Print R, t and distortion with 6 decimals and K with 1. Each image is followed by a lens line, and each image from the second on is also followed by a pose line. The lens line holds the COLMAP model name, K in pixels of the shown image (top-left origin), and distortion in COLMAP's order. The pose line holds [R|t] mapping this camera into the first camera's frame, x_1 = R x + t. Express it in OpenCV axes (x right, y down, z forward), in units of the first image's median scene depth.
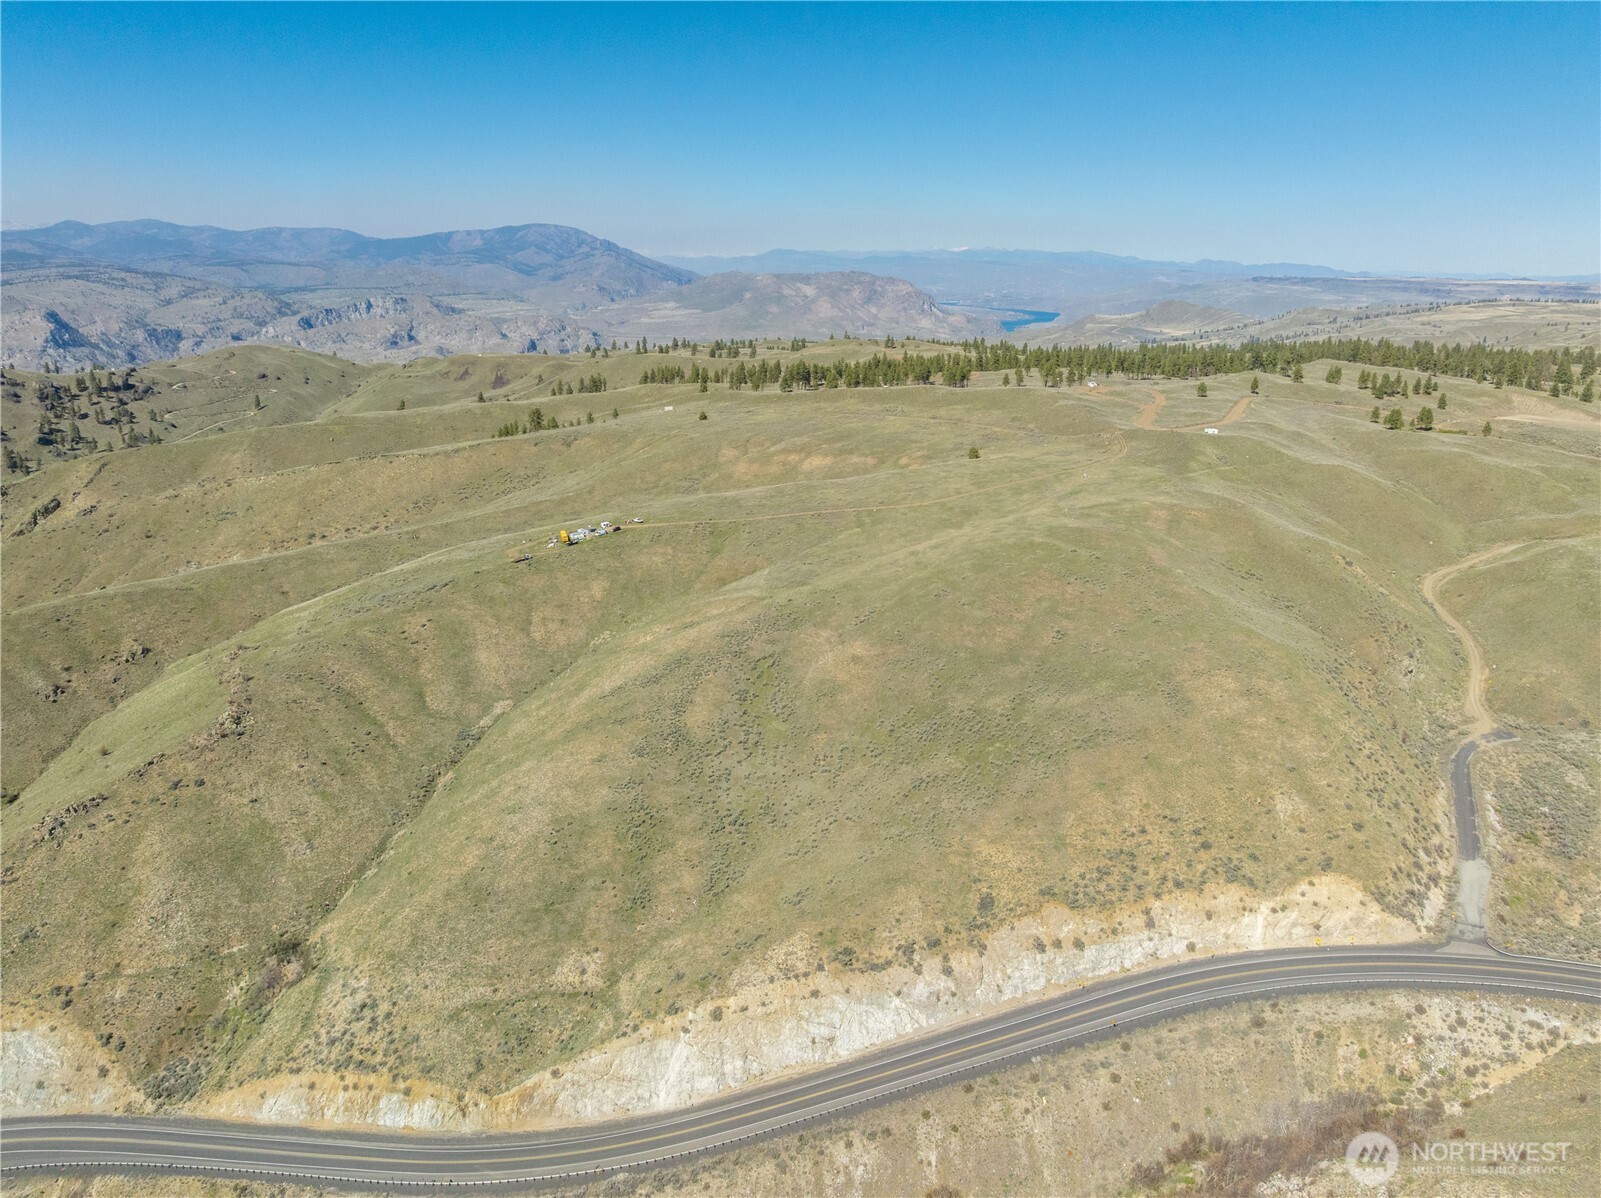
lens RADIAL K [[1129.8, 0, 800.5], [0, 1129.8, 599.0], [0, 0, 1]] dist [-0.056802, 0.030036]
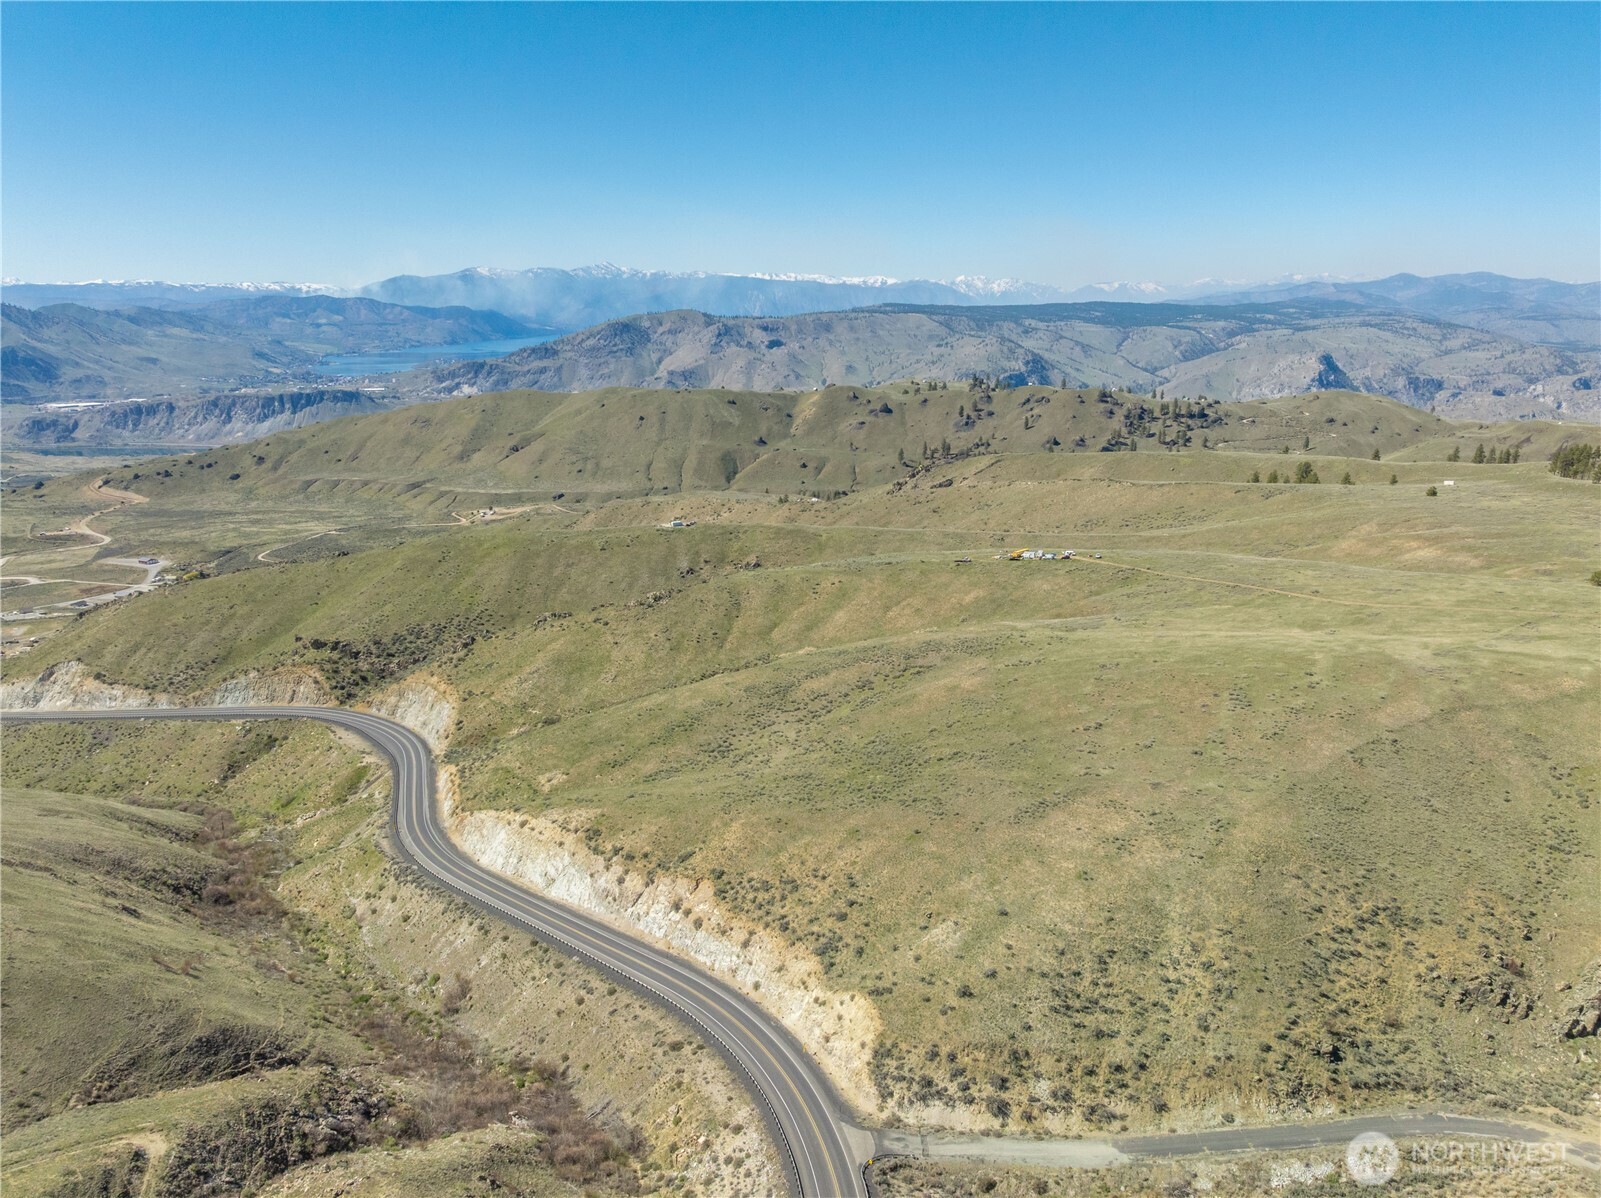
lens RADIAL K [[1123.1, 0, 804.0], [0, 1123.1, 601.9], [0, 0, 1]] dist [-0.035921, -0.001794]
pose [[0.494968, 0.226938, -0.838753, 1.085615], [-0.260578, 0.959630, 0.105870, -0.124745], [0.828918, 0.166158, 0.534121, 0.437462]]
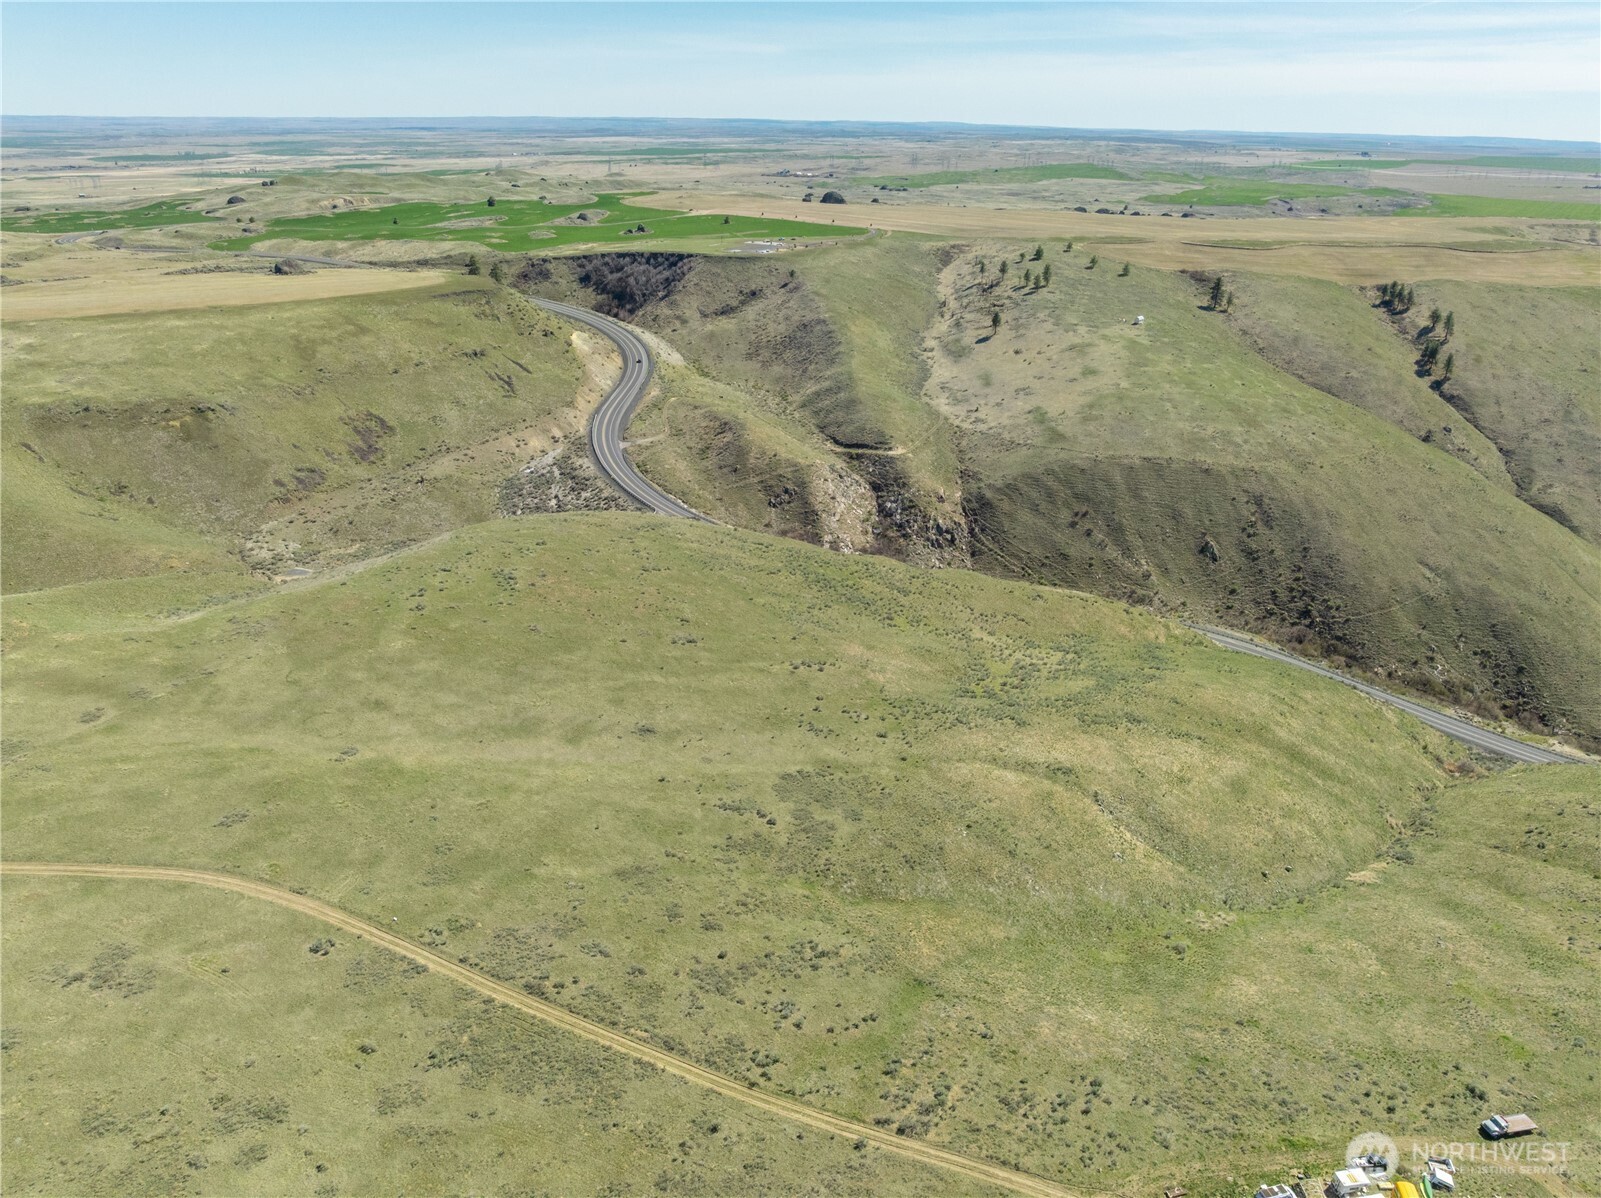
lens RADIAL K [[1128.8, 0, 802.7], [0, 1128.8, 599.9], [0, 0, 1]] dist [-0.024064, -0.026879]
pose [[-0.905572, -0.187085, 0.380708, -0.264626], [0.103746, 0.772552, 0.626418, -0.616058], [-0.411310, 0.606764, -0.680192, 2.027550]]
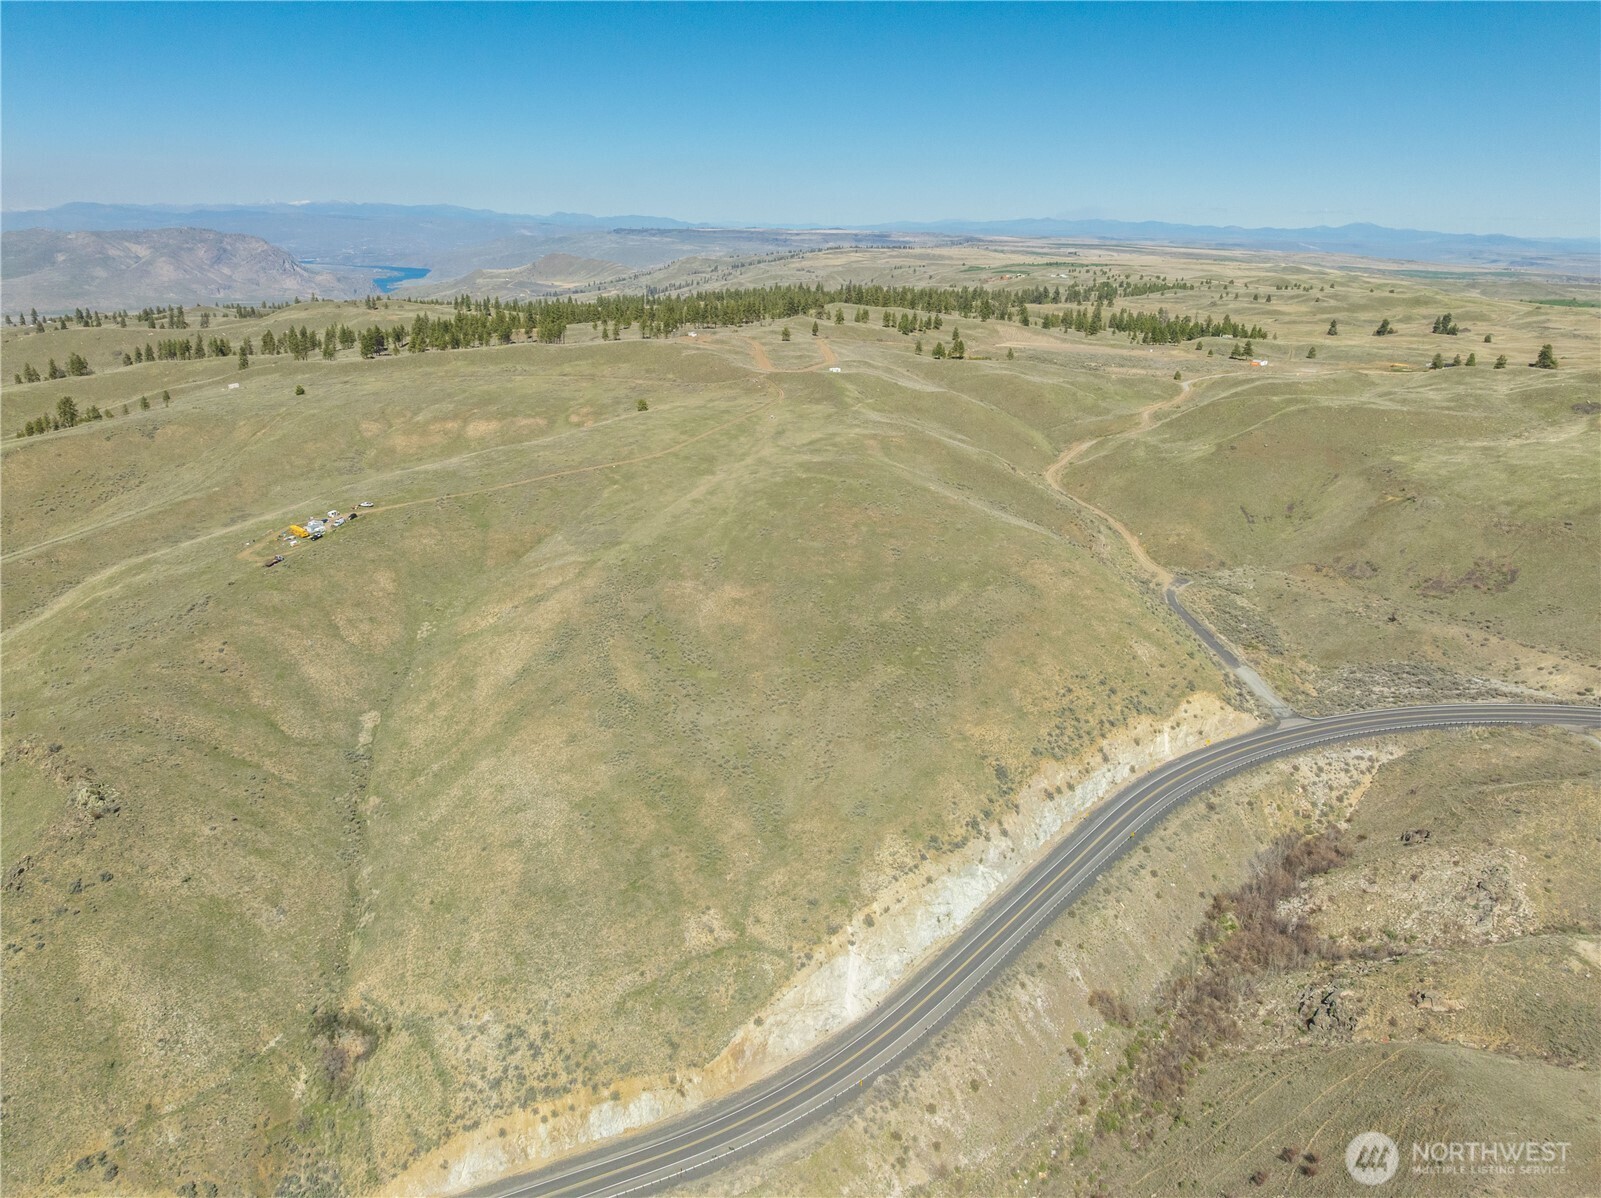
lens RADIAL K [[1128.8, 0, 800.5], [0, 1128.8, 599.0], [0, 0, 1]] dist [-0.038427, 0.001457]
pose [[0.859732, -0.157109, 0.485981, -0.543657], [0.138639, 0.987574, 0.074005, -0.024282], [-0.491570, 0.003752, 0.870830, 0.074251]]
